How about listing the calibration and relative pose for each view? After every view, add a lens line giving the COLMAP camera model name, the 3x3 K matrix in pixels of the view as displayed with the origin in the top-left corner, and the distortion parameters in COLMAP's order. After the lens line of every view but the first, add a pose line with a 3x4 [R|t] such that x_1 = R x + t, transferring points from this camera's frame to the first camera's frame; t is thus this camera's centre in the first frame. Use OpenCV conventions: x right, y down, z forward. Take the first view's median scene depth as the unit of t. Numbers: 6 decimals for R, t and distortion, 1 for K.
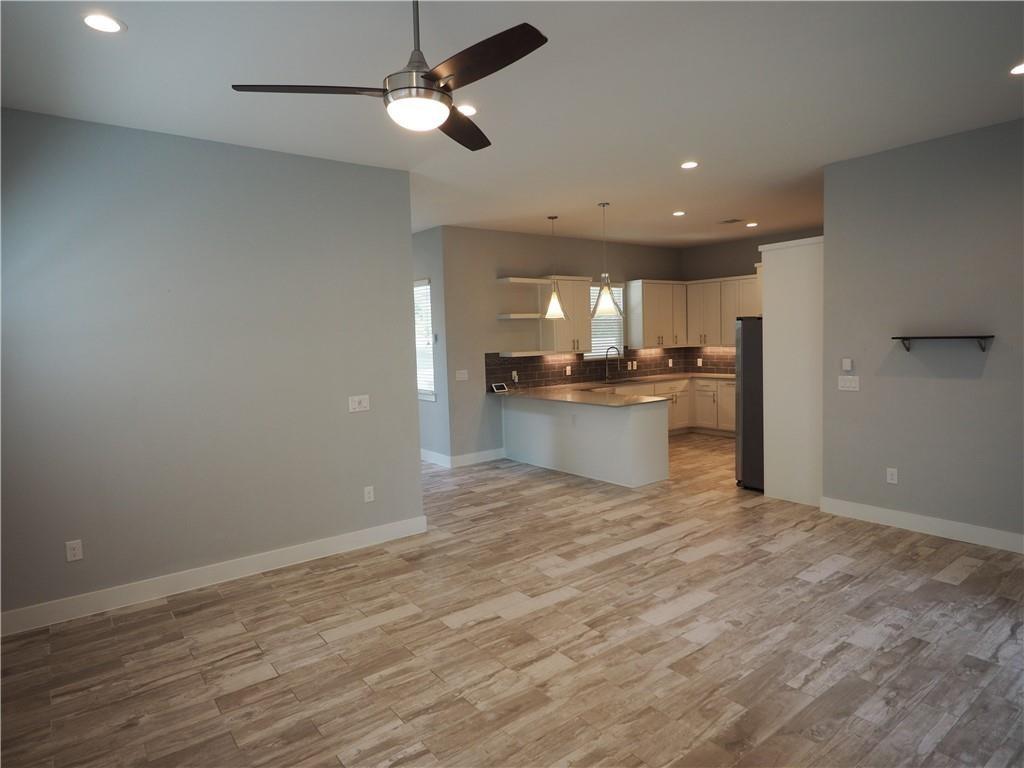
lens RADIAL K [[609.9, 0, 517.9], [0, 609.9, 379.6], [0, 0, 1]] dist [0.003375, -0.002722]
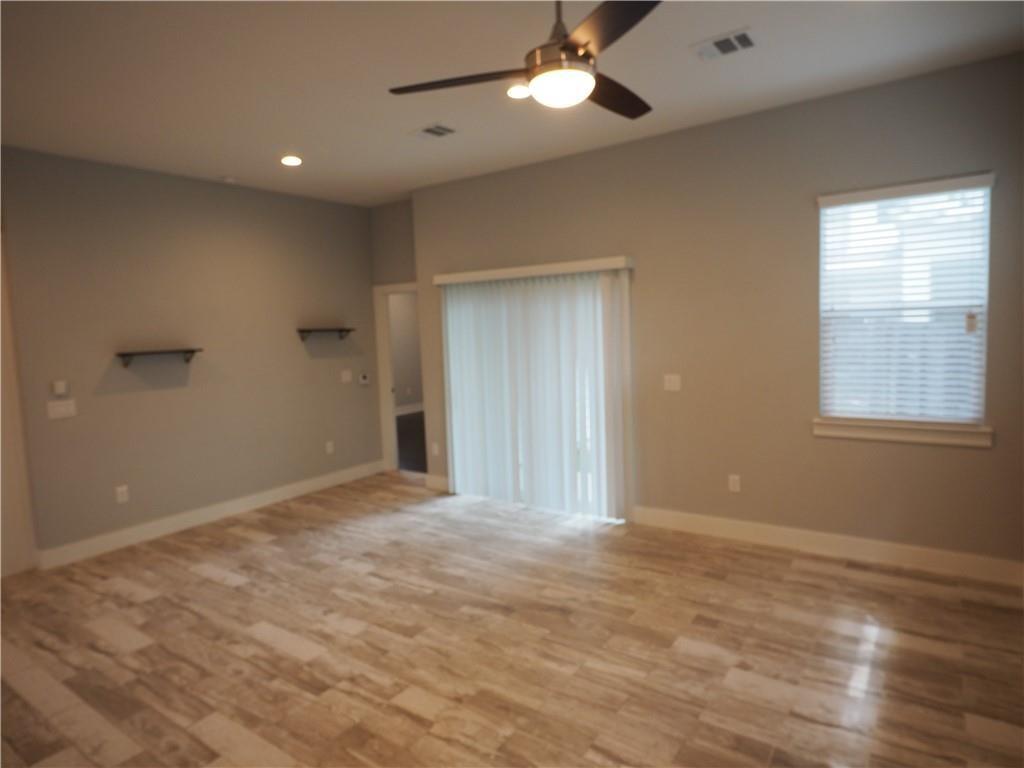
lens RADIAL K [[609.9, 0, 513.0], [0, 609.9, 383.2], [0, 0, 1]] dist [0.003375, -0.002722]
pose [[-0.290631, -0.047217, 0.955670, -0.517579], [0.119843, 0.989120, 0.085315, -0.030800], [-0.949301, 0.139325, -0.281810, 0.672327]]
